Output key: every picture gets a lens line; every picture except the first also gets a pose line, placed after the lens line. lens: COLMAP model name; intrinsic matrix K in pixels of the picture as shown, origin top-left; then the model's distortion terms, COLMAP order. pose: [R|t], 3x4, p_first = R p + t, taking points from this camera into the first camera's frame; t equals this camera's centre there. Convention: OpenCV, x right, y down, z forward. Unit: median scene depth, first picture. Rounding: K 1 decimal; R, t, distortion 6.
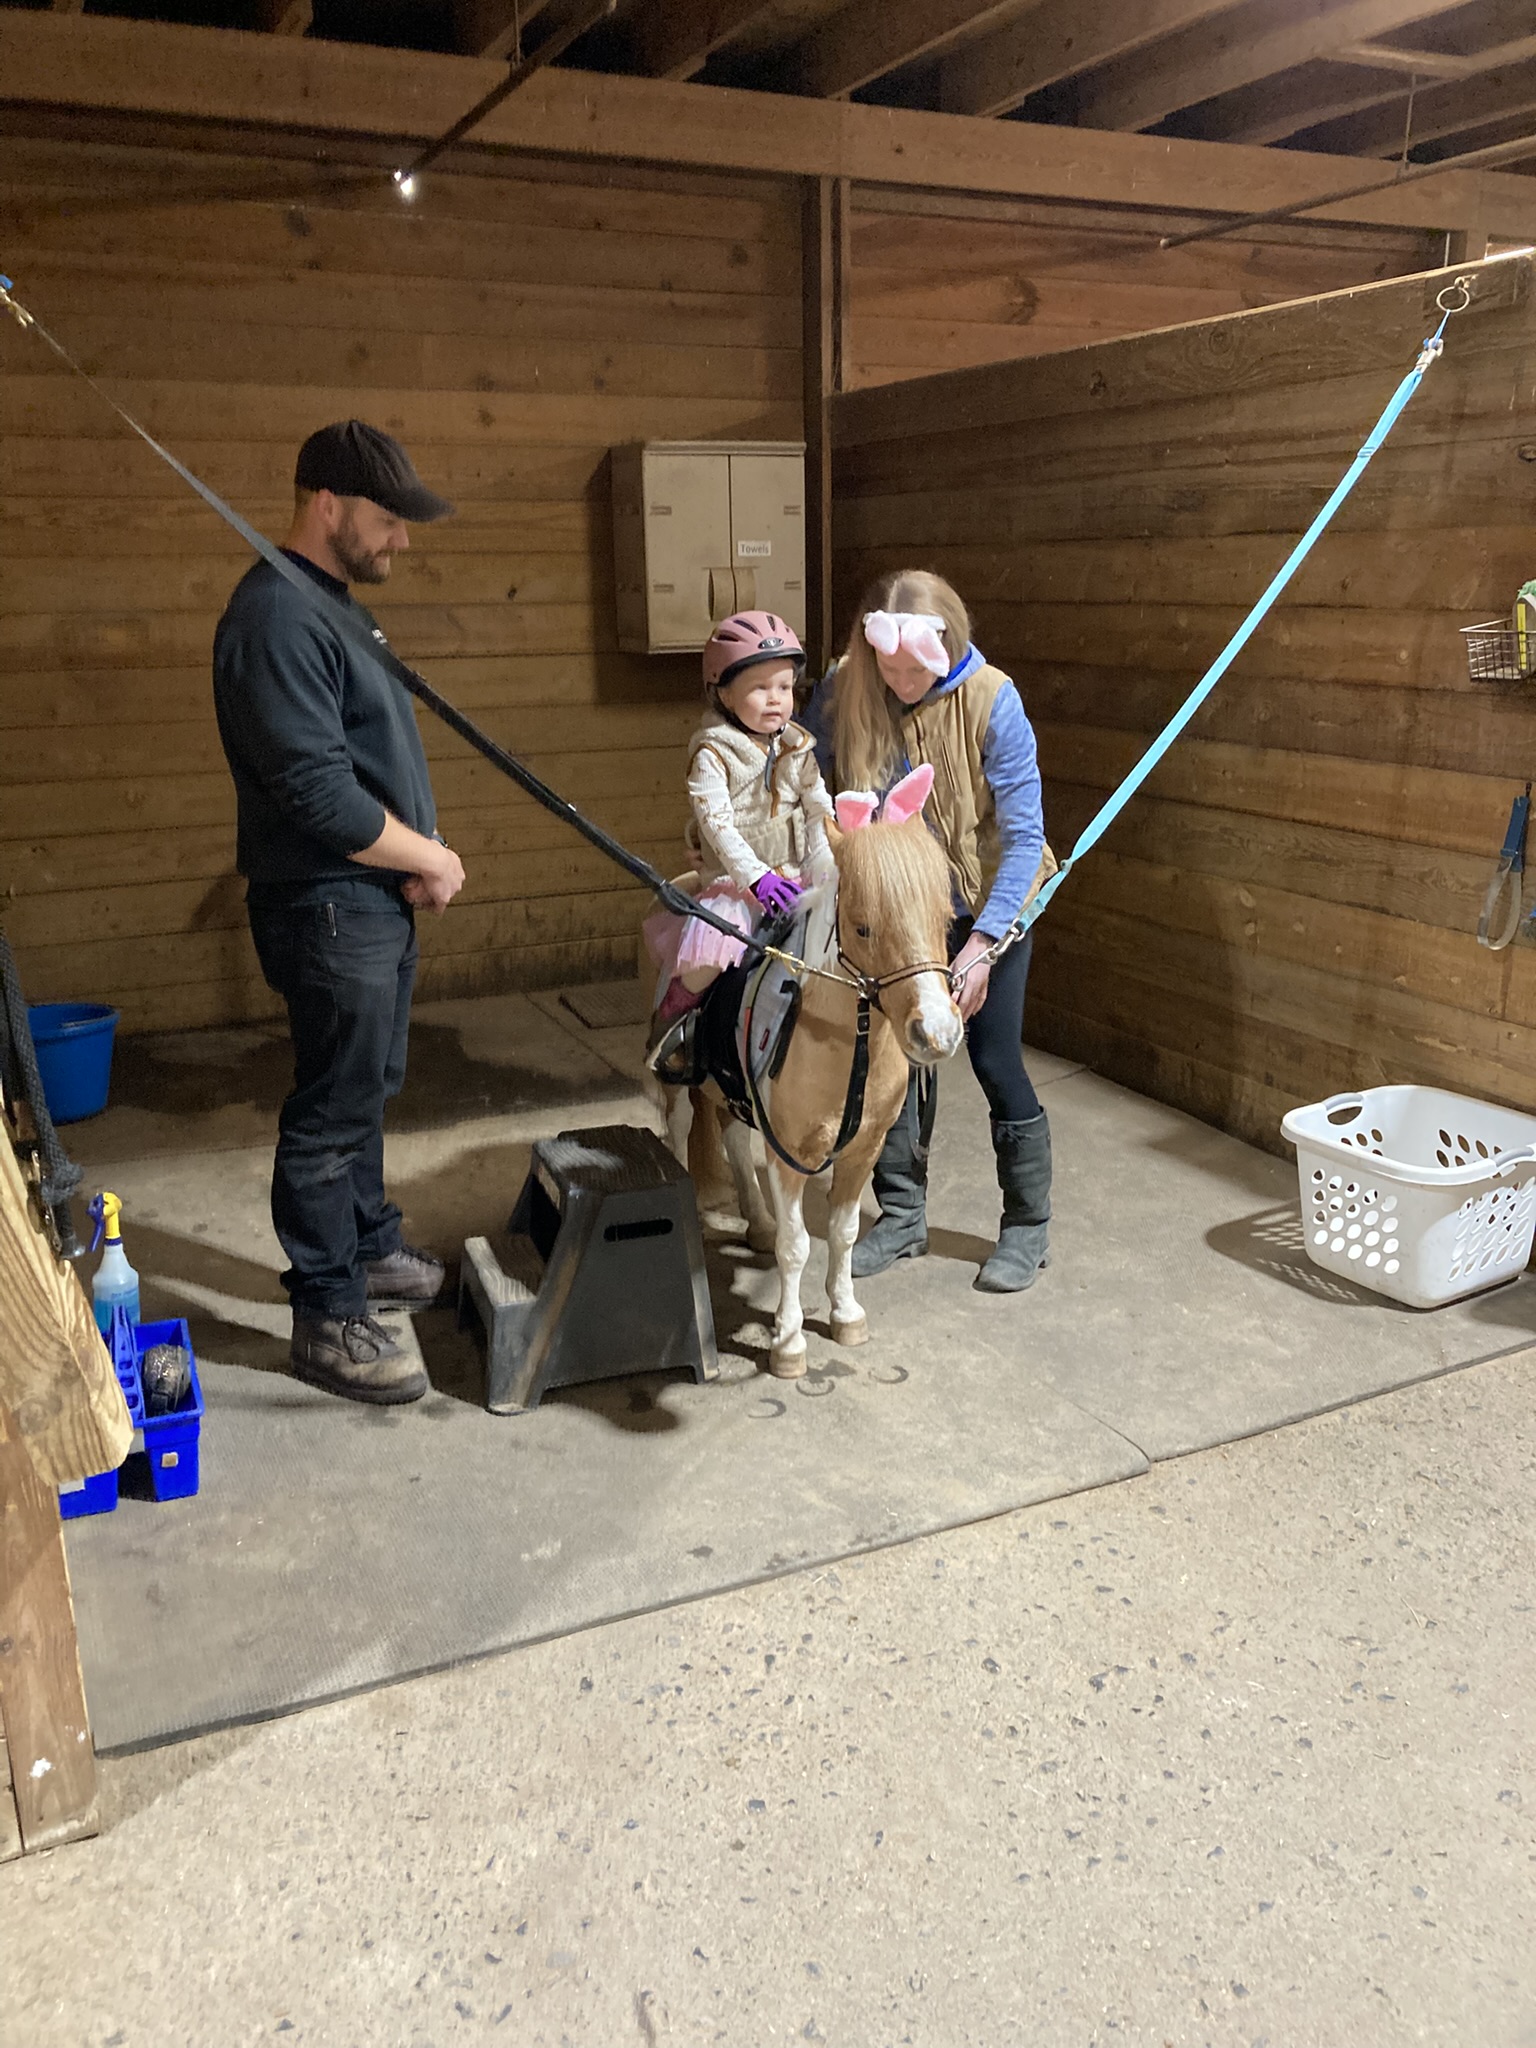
lens RADIAL K [[1735.3, 0, 807.8], [0, 1735.3, 1021.0], [0, 0, 1]] dist [0.069209, -0.053153]
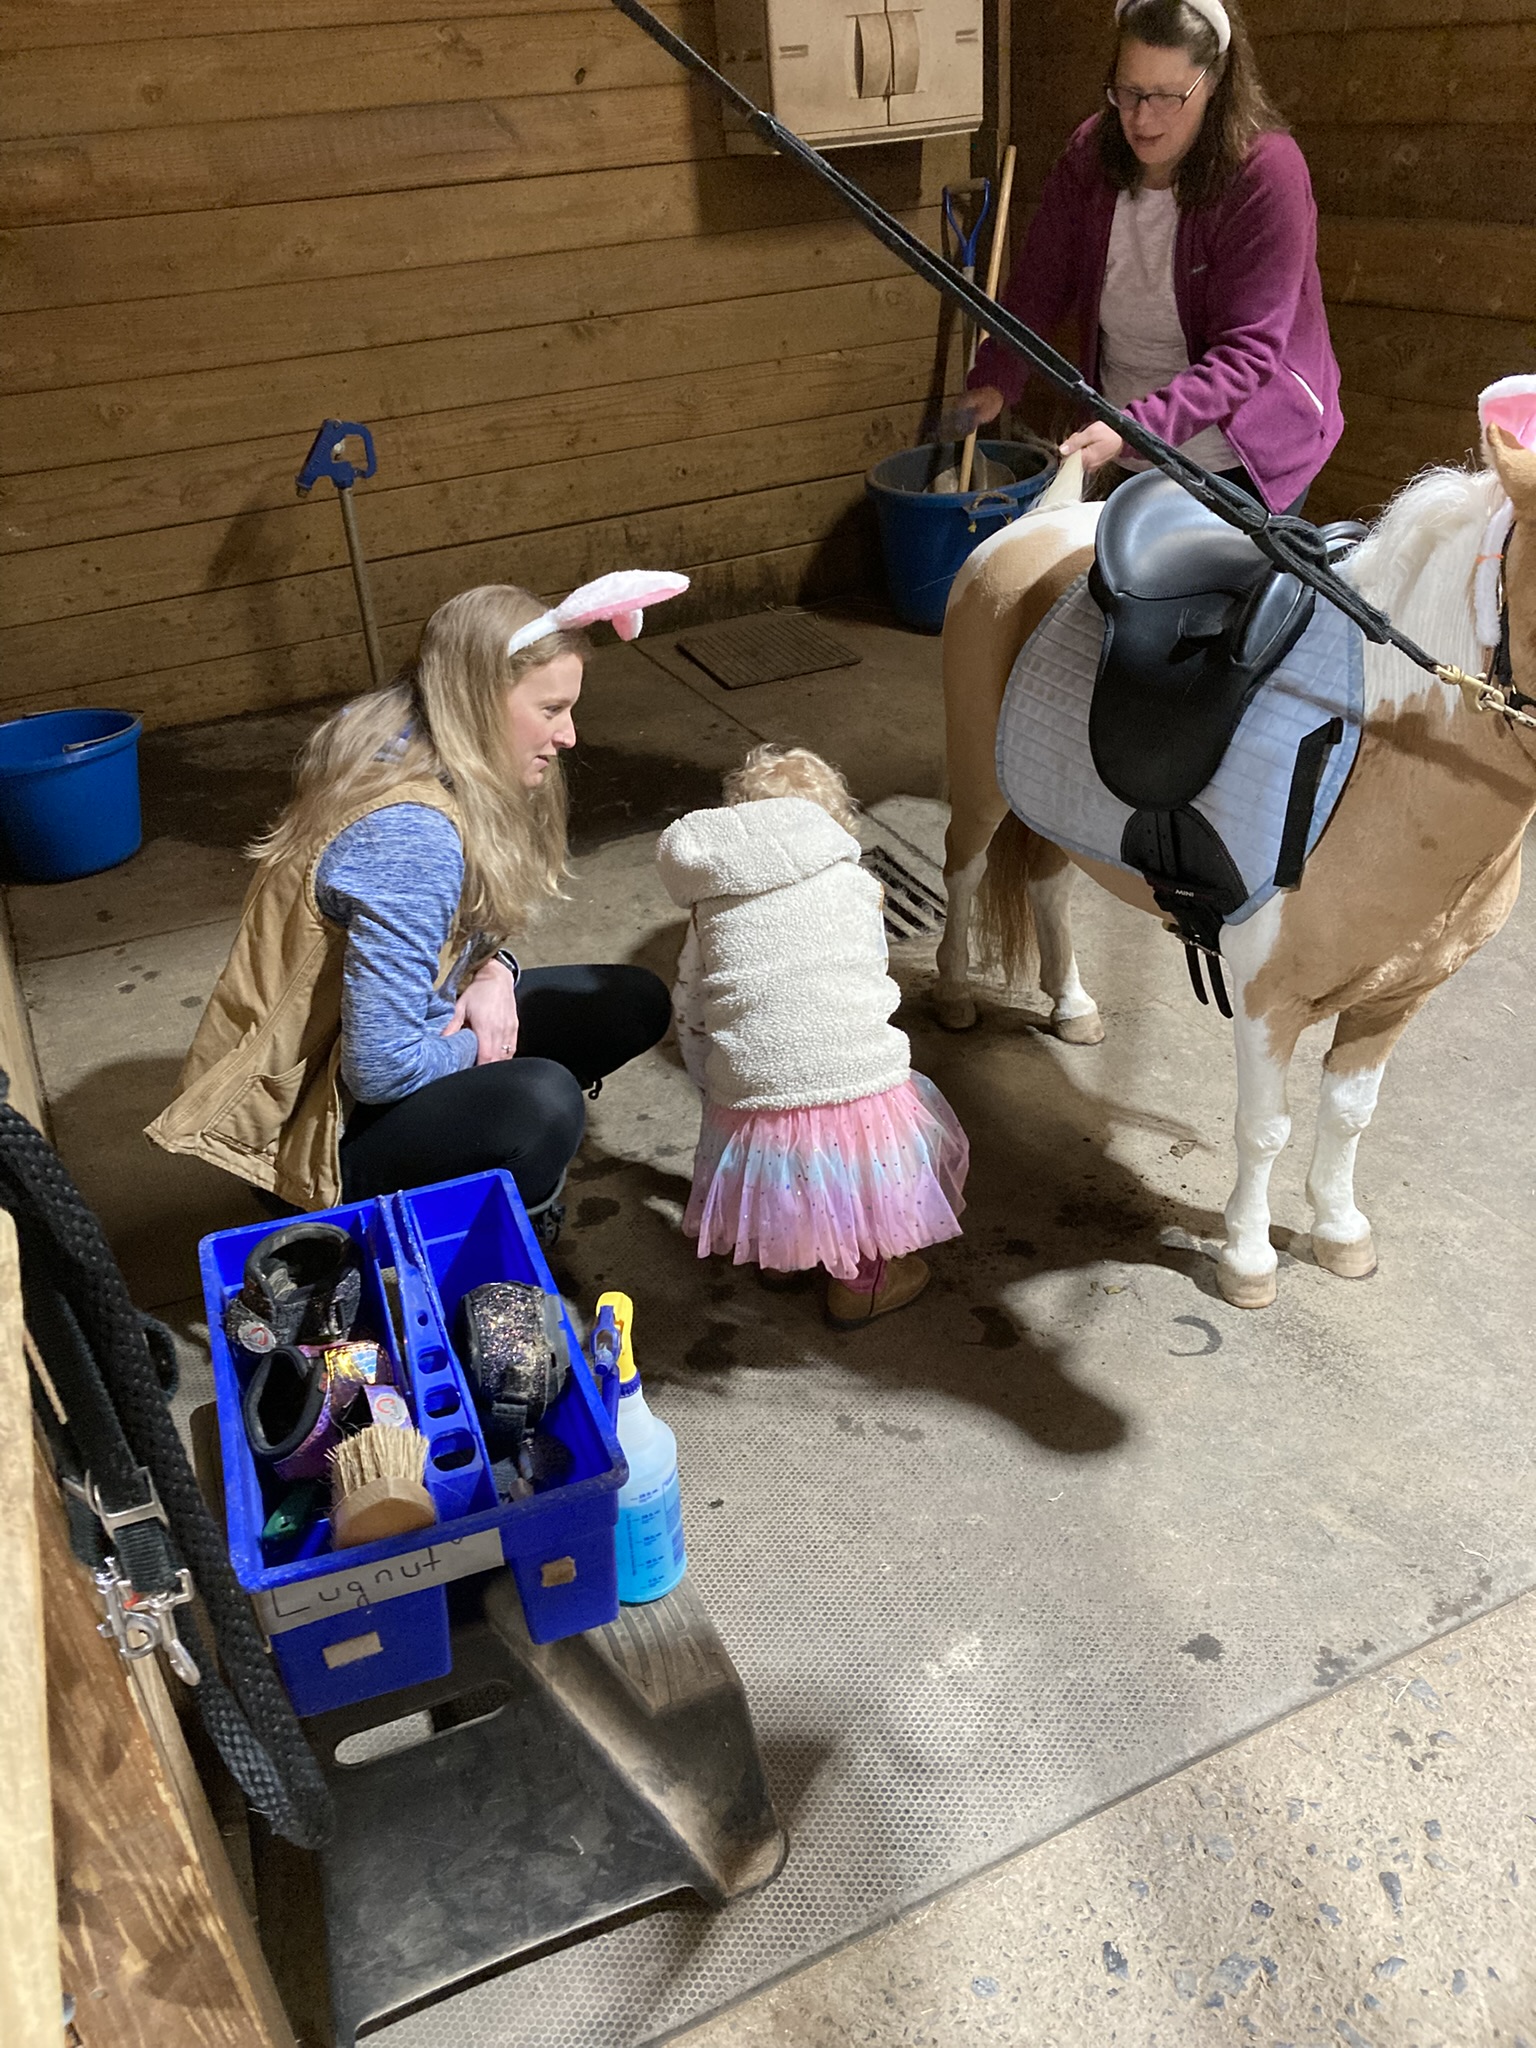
lens RADIAL K [[1735.3, 0, 807.8], [0, 1735.3, 1021.0], [0, 0, 1]] dist [0.069209, -0.053153]
pose [[0.998237, -0.056791, -0.017268, -0.139632], [0.059290, 0.967918, 0.244170, -0.065833], [0.002847, -0.244764, 0.969579, 0.330004]]
